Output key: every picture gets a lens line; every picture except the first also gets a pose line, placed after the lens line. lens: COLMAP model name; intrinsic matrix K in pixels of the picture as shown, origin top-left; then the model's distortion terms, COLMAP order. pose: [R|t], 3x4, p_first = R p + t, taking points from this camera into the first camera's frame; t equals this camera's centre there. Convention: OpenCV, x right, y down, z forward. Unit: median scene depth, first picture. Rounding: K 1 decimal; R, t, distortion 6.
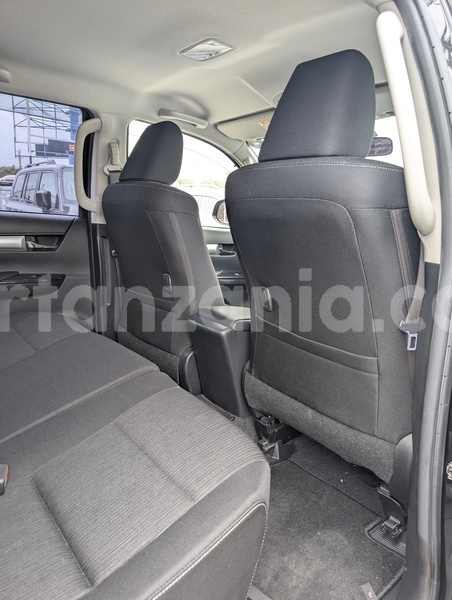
lens RADIAL K [[430.5, 0, 230.4], [0, 430.5, 291.6], [0, 0, 1]] dist [0.000368, -0.000321]
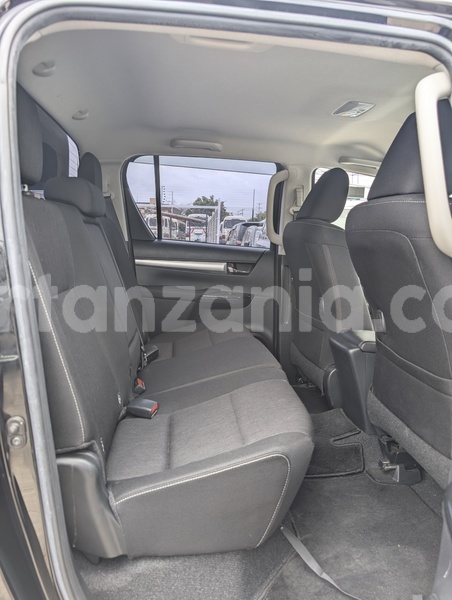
lens RADIAL K [[430.5, 0, 230.4], [0, 430.5, 291.6], [0, 0, 1]] dist [0.000368, -0.000321]
pose [[0.852177, 0.060570, -0.519735, 0.247547], [-0.103961, 0.993075, -0.054726, 0.032311], [0.512821, 0.100668, 0.852573, -0.113410]]
